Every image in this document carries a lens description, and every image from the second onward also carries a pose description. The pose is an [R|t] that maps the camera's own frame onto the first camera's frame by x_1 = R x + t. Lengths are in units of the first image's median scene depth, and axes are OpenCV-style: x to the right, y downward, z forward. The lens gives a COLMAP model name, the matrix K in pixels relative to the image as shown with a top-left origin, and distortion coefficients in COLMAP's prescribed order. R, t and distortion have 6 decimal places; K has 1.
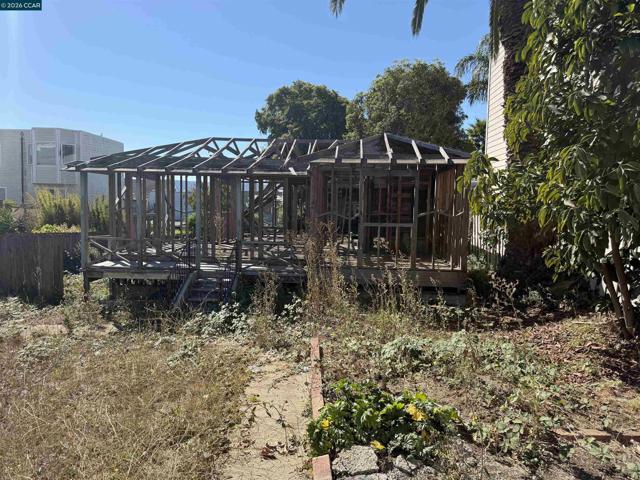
lens RADIAL K [[453.6, 0, 311.6], [0, 453.6, 244.5], [0, 0, 1]] dist [0.011173, -0.002111]
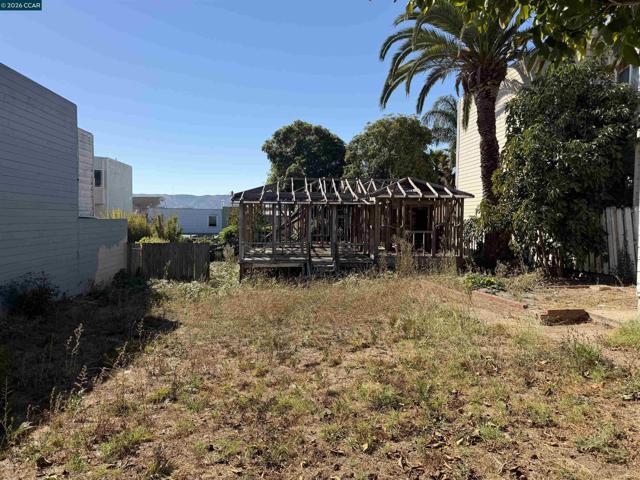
lens RADIAL K [[445.7, 0, 320.0], [0, 445.7, 240.0], [0, 0, 1]] dist [0.127322, -0.180505]
pose [[0.988510, -0.020447, 0.149765, -0.357120], [0.025523, 0.999160, -0.032052, 0.026269], [-0.148984, 0.035507, 0.988202, -0.502742]]
